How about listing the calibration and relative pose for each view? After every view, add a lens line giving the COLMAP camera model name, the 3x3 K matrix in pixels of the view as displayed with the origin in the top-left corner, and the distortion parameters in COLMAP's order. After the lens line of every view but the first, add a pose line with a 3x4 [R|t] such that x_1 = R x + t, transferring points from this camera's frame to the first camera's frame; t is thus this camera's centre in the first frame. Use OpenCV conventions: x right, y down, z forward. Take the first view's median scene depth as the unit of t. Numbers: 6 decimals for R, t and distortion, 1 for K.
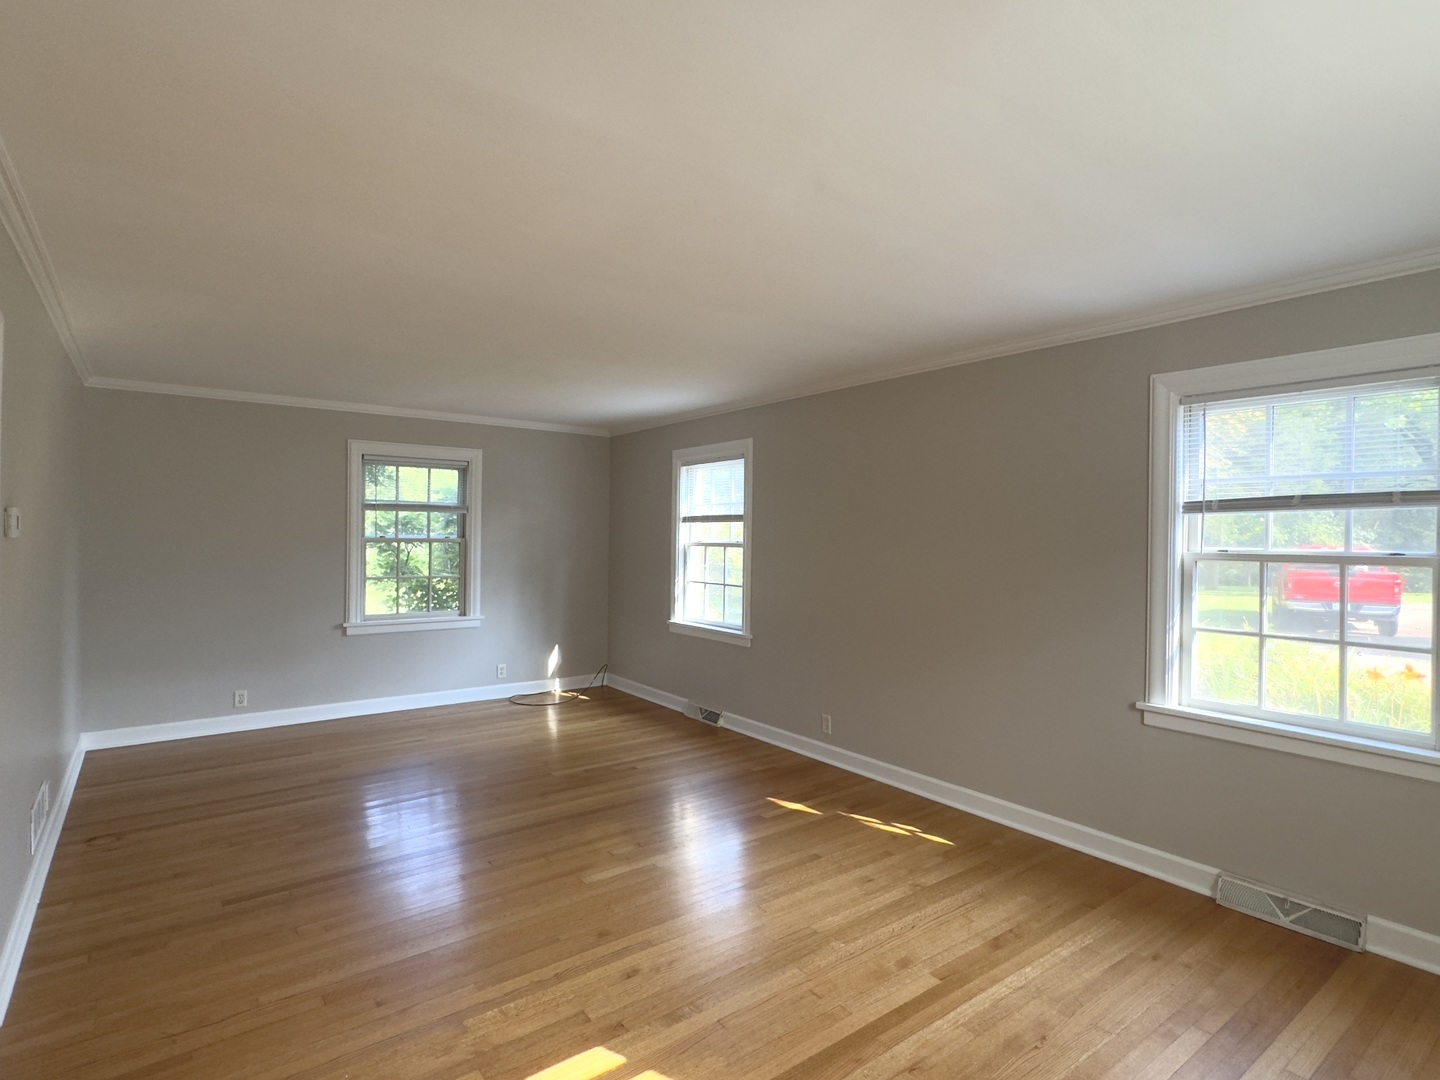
lens RADIAL K [[749.5, 0, 720.0], [0, 749.5, 540.0], [0, 0, 1]] dist [0.002425, 0.000600]
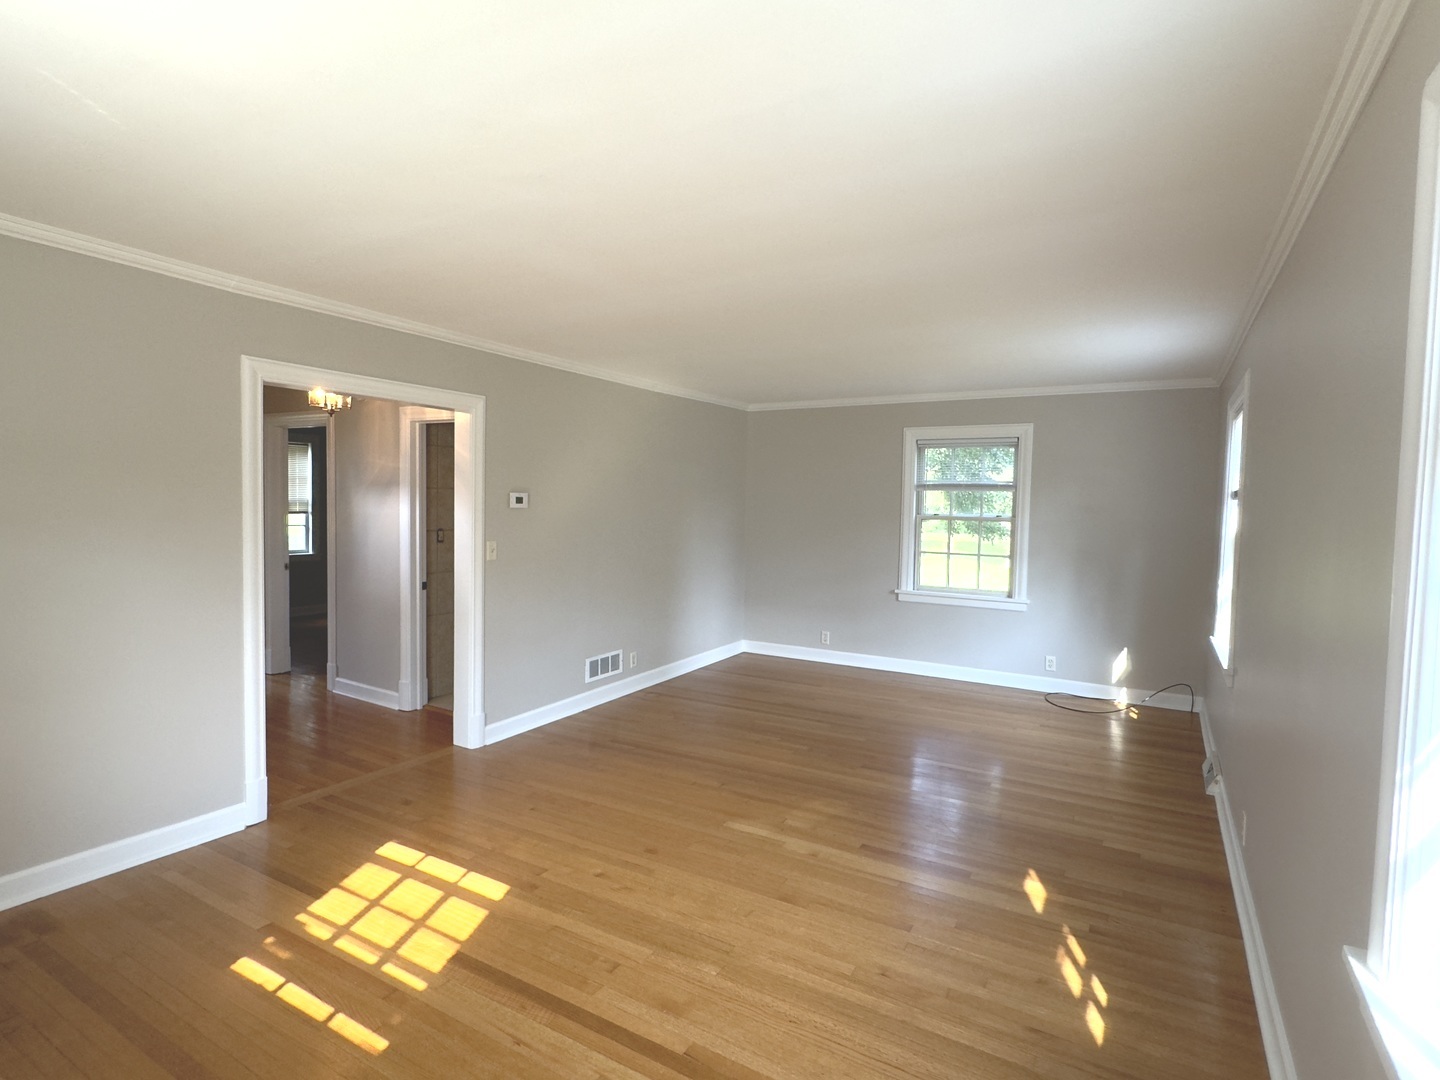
lens RADIAL K [[749.5, 0, 720.0], [0, 749.5, 540.0], [0, 0, 1]] dist [0.002425, 0.000600]
pose [[0.380990, 0.043606, -0.923550, 0.602204], [-0.022440, 0.999029, 0.037912, -0.002854], [0.924307, 0.006280, 0.381599, 0.417218]]
